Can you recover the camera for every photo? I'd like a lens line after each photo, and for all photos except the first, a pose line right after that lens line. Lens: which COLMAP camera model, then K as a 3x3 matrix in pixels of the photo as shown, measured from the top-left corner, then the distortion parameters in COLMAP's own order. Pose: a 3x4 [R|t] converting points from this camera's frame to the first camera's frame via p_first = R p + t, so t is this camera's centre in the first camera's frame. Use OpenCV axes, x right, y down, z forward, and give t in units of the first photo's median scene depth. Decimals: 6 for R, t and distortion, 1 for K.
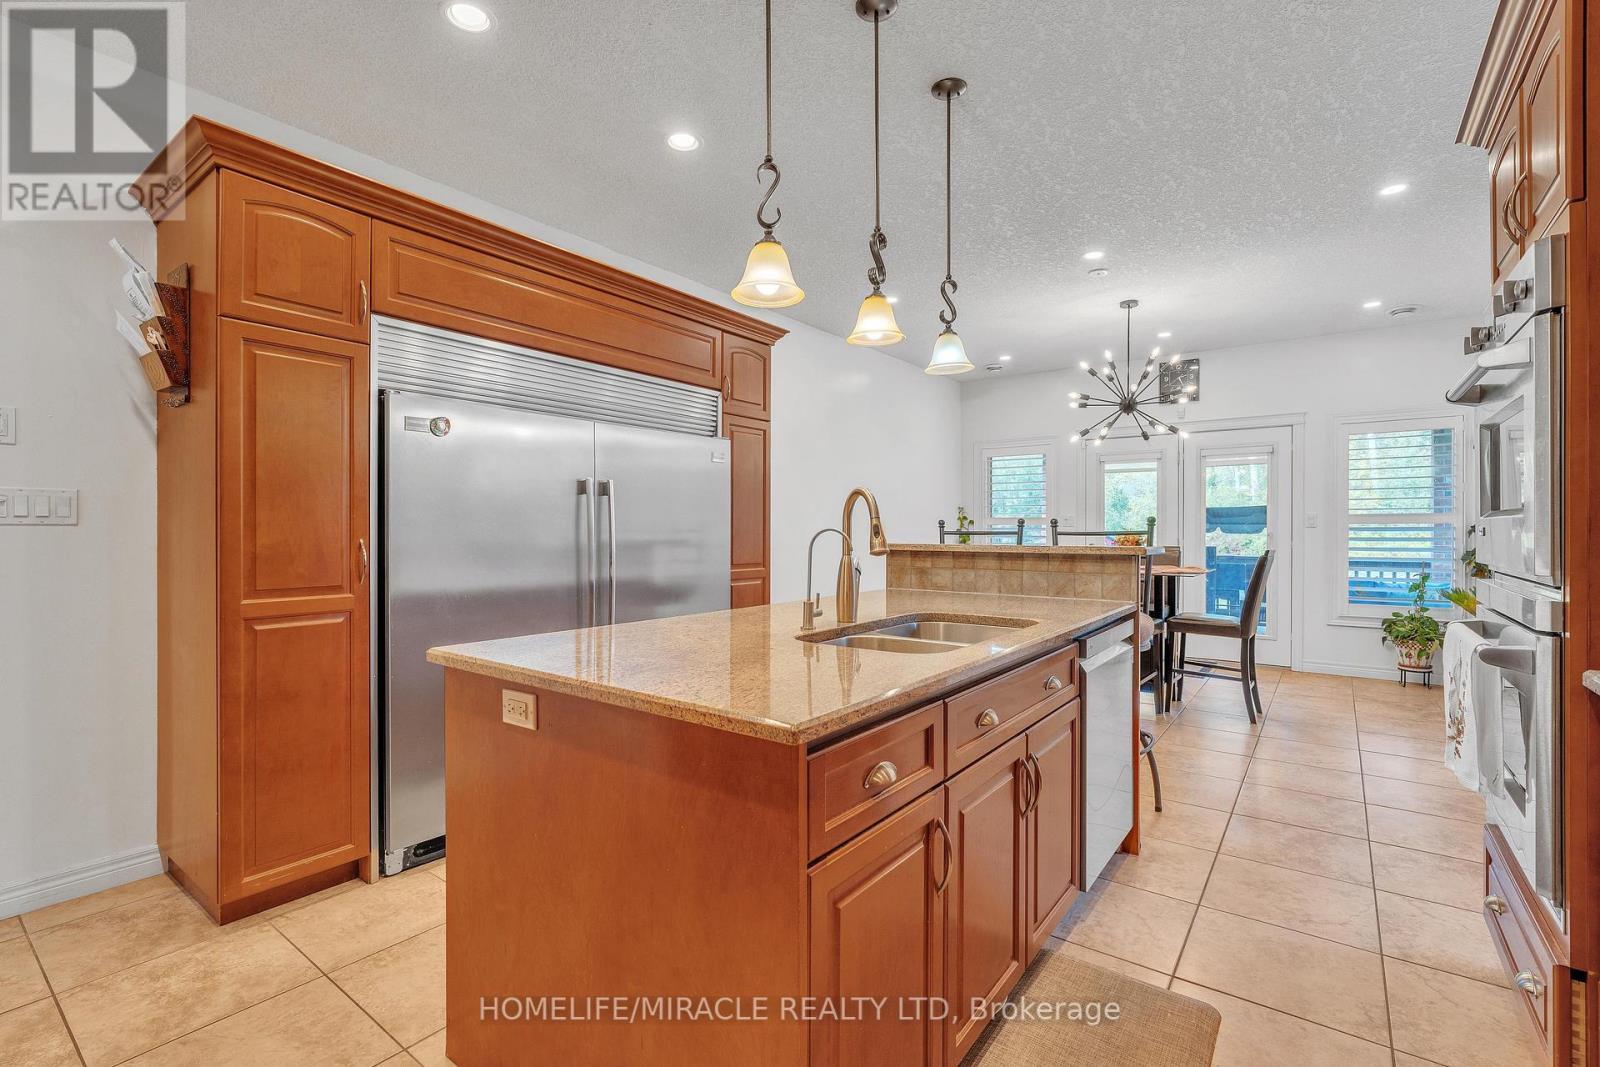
lens RADIAL K [[718.7, 0, 802.8], [0, 718.7, 534.2], [0, 0, 1]] dist [-0.005181, 0.002172]
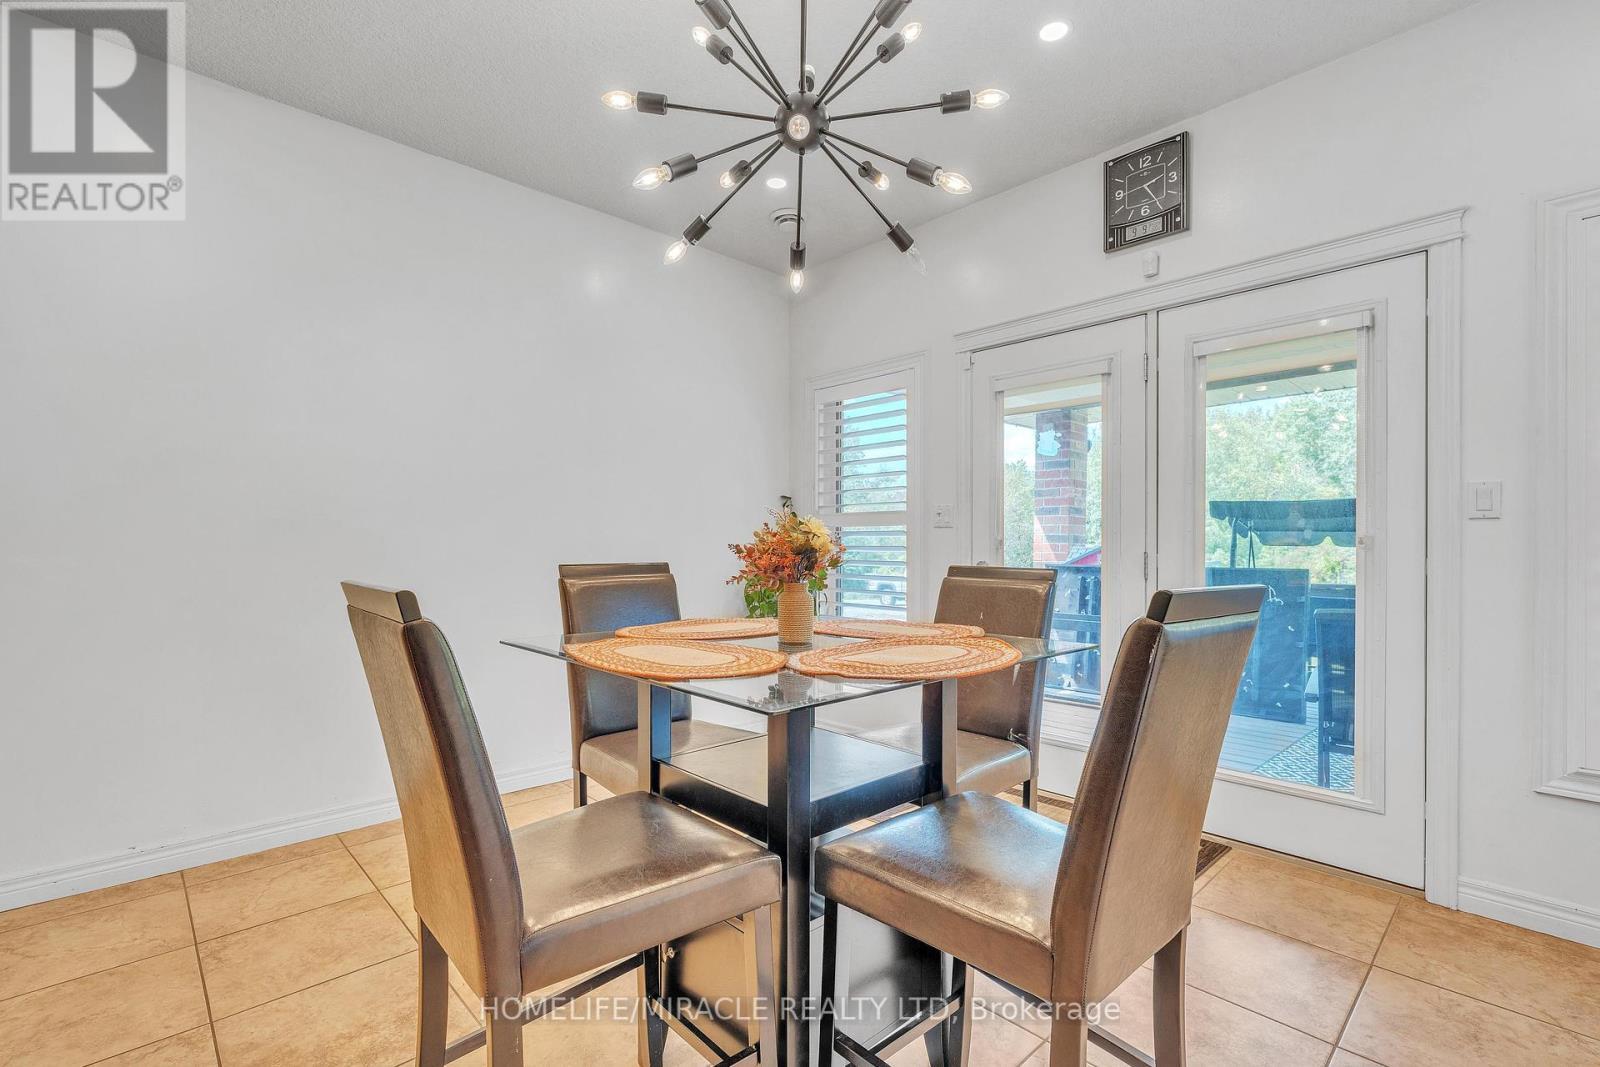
lens RADIAL K [[718.7, 0, 795.2], [0, 718.7, 538.3], [0, 0, 1]] dist [-0.005181, 0.002172]
pose [[0.984896, 0.015487, -0.172456, 0.379144], [-0.016763, 0.999842, -0.005943, 0.004306], [0.172336, 0.008744, 0.984999, 0.515952]]
